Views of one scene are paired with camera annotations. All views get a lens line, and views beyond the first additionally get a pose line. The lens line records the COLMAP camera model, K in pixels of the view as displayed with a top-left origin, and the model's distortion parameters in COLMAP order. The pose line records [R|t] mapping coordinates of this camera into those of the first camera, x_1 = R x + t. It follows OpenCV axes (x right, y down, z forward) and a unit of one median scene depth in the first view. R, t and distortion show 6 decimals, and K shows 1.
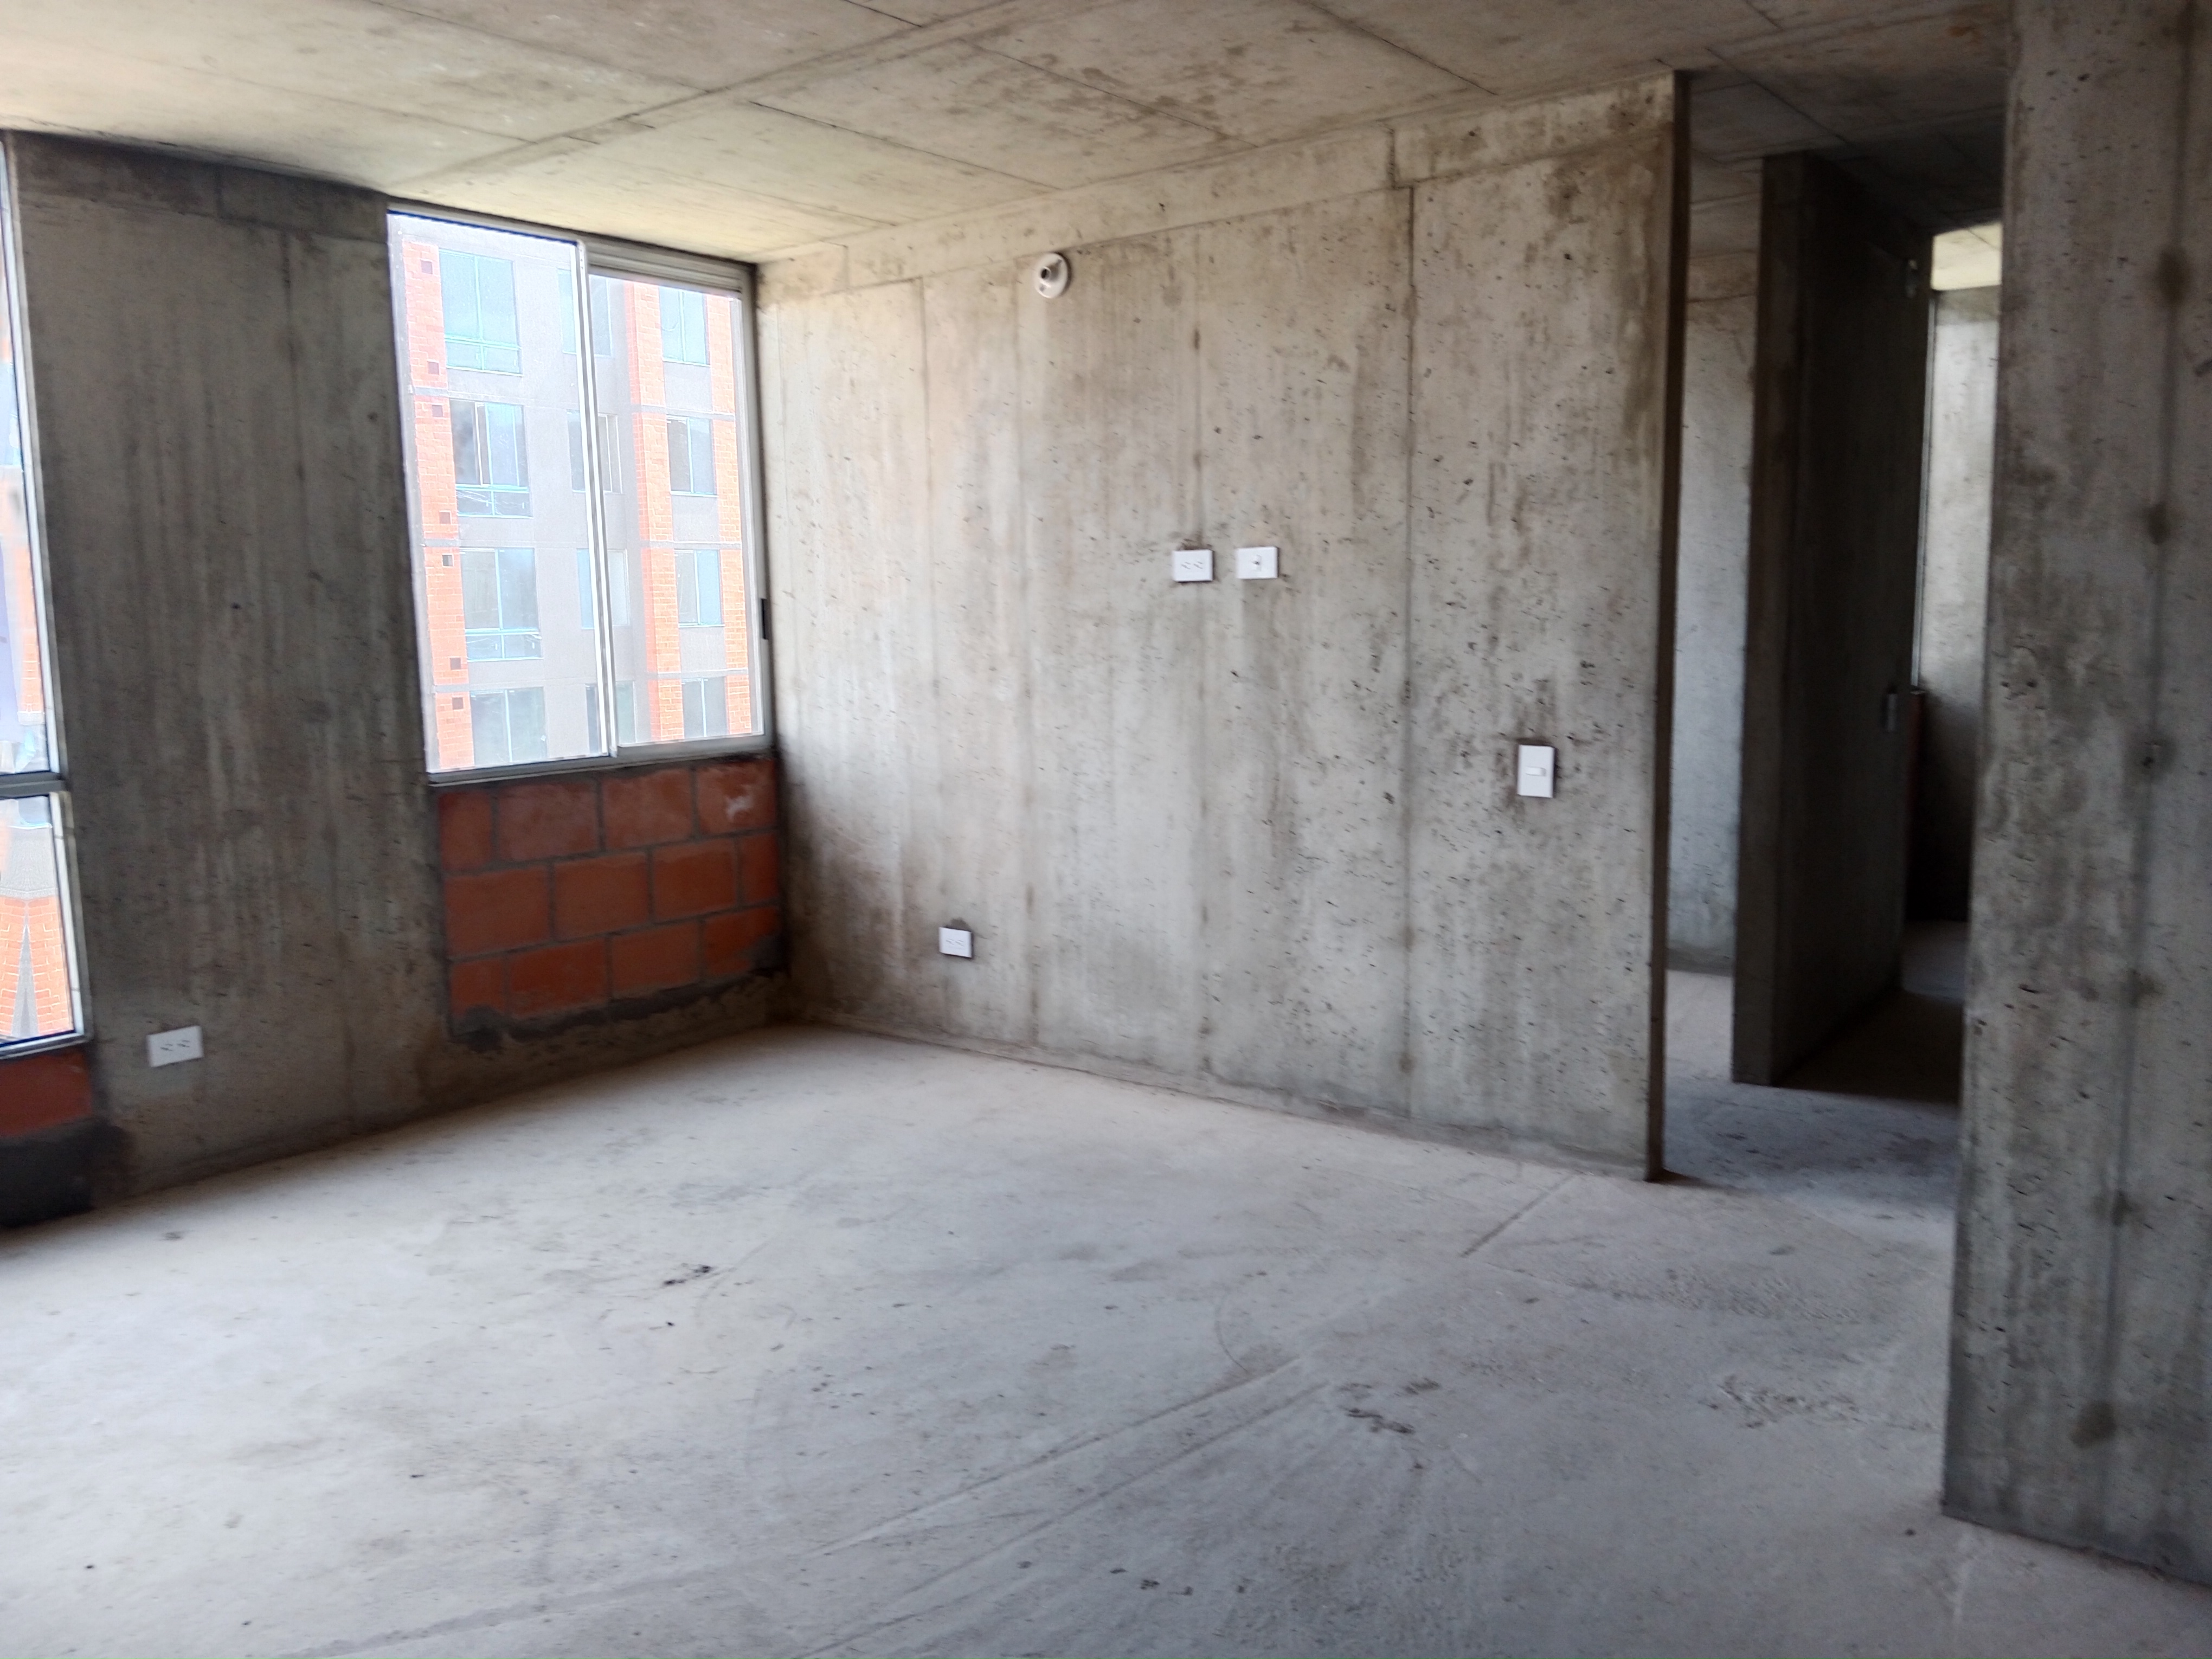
lens RADIAL K [[1694.9, 0, 1099.9], [0, 1694.9, 815.4], [0, 0, 1]] dist [0.095822, -0.172195]
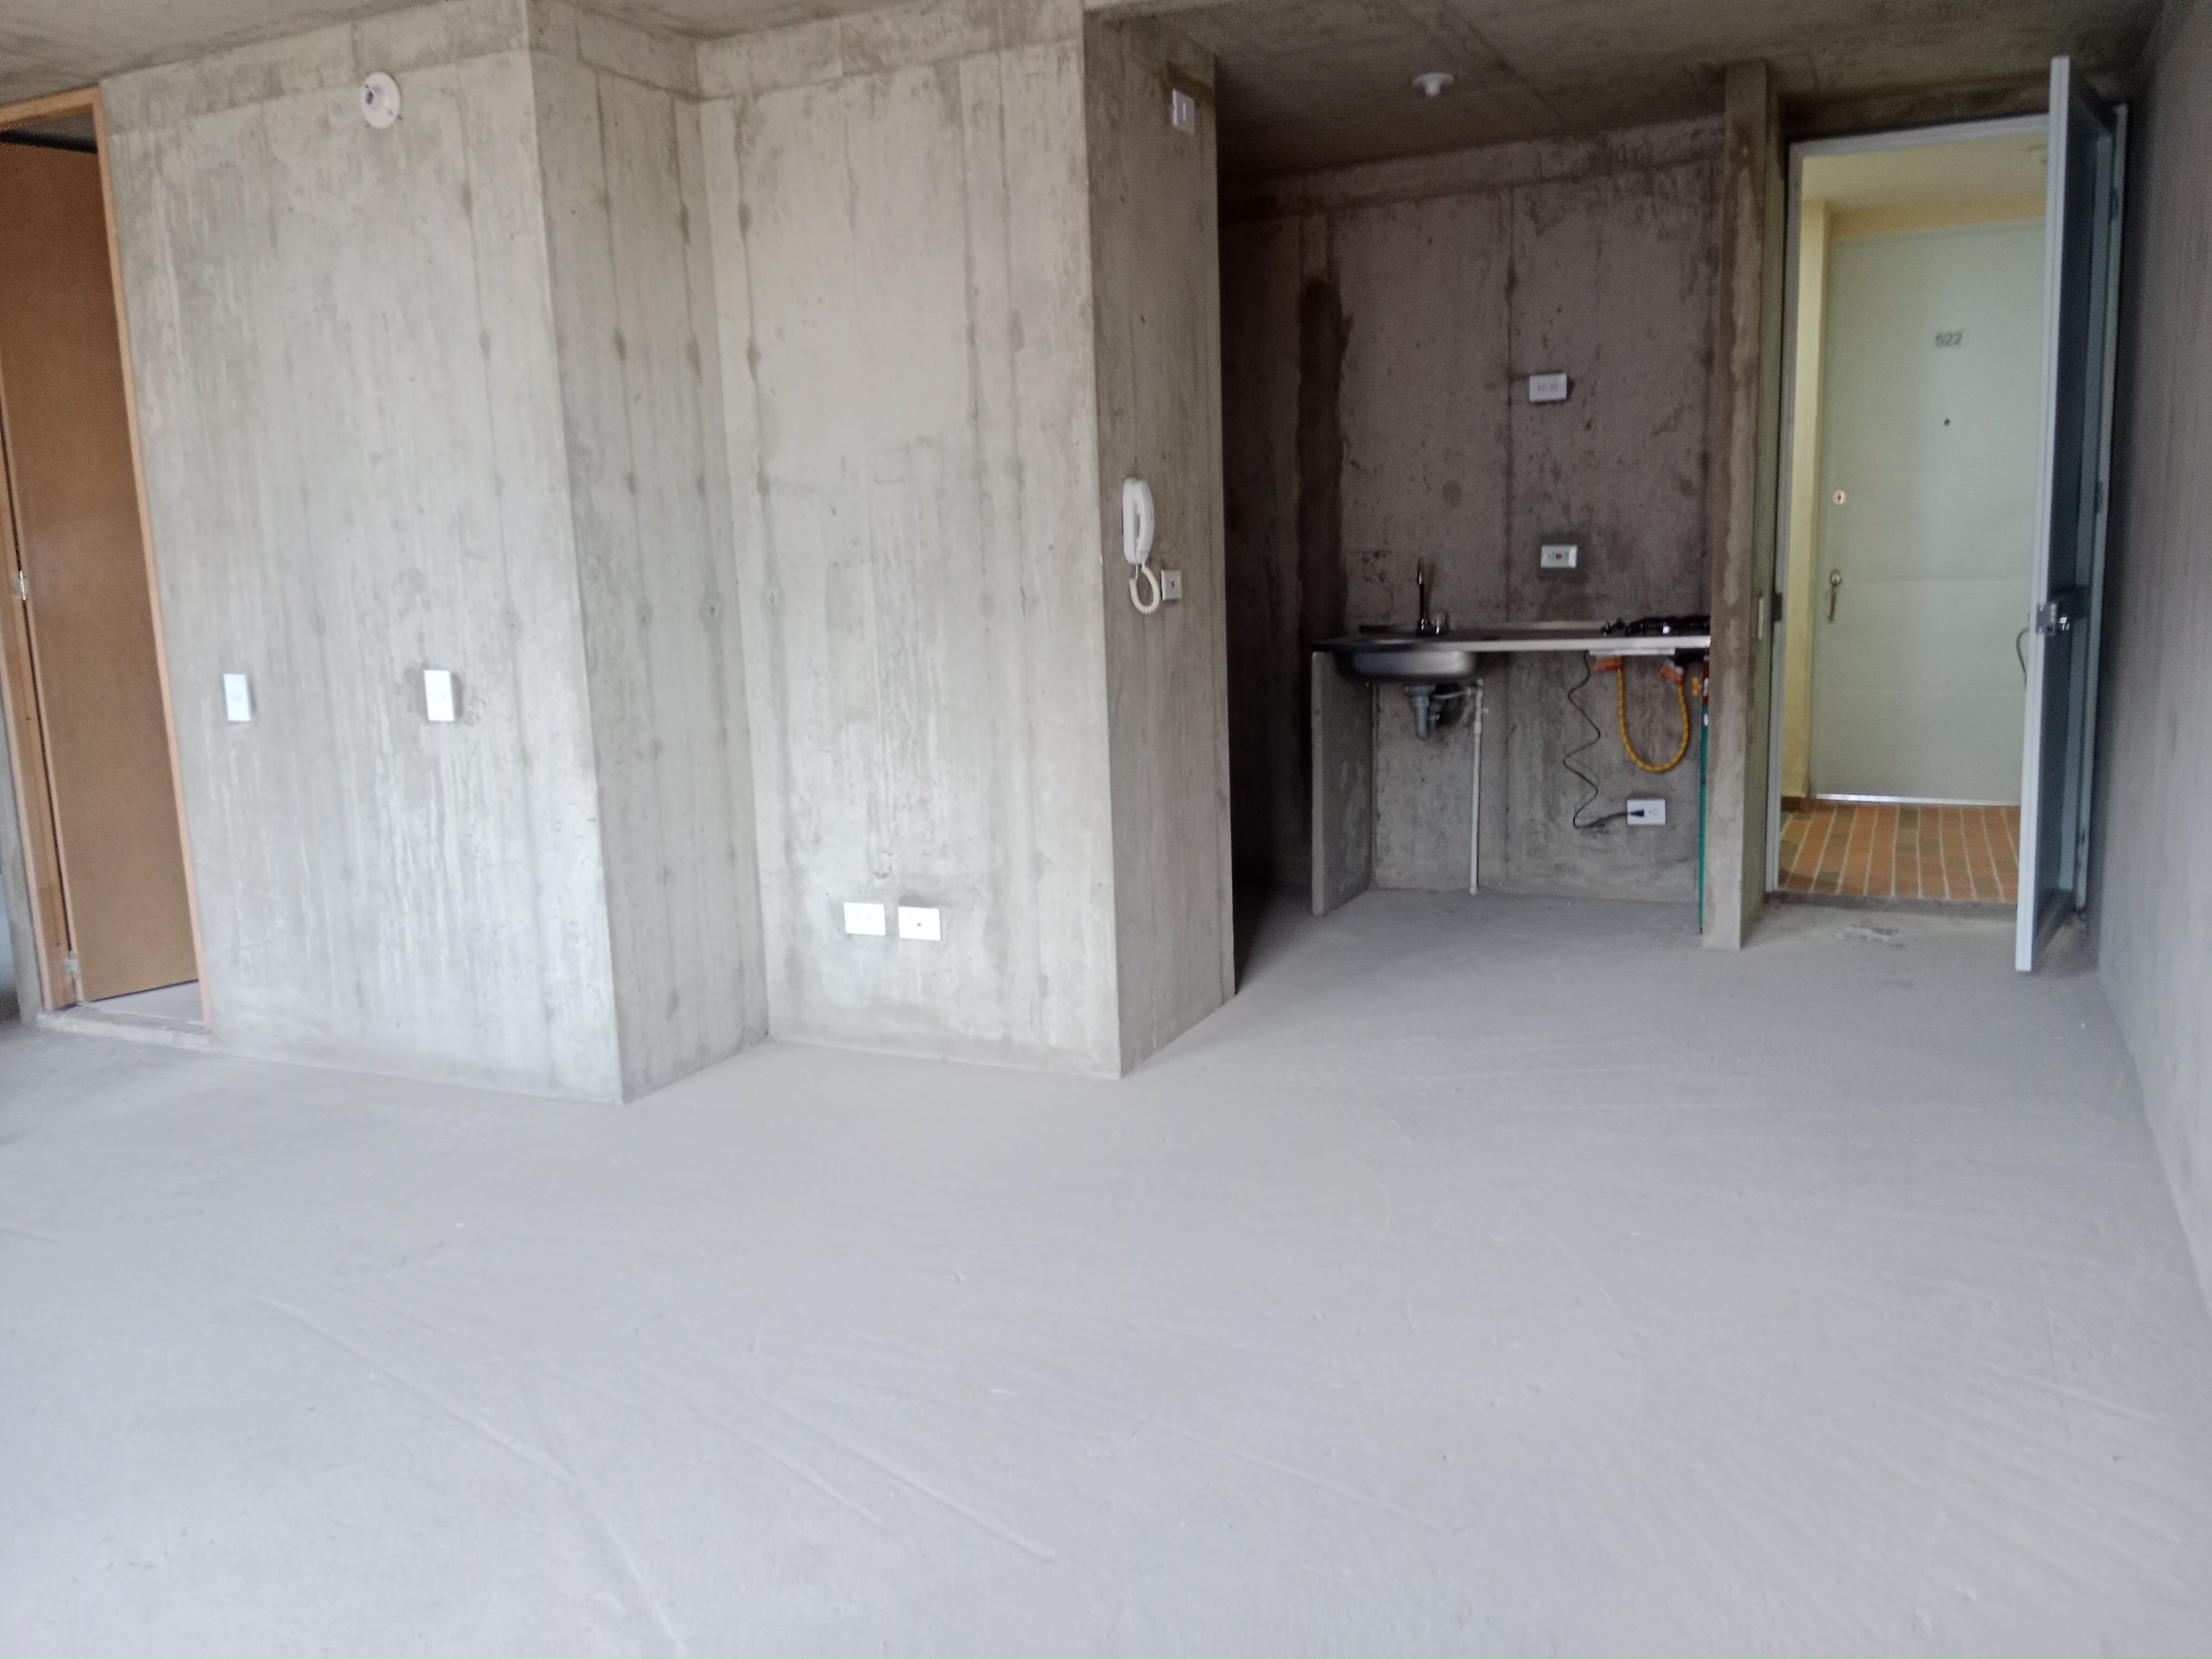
lens RADIAL K [[1694.9, 0, 1099.9], [0, 1694.9, 815.4], [0, 0, 1]] dist [0.095822, -0.172195]
pose [[-0.192457, -0.136008, 0.971834, -1.195024], [0.161365, 0.972481, 0.168054, -0.052830], [-0.967947, 0.189163, -0.165214, 0.852733]]
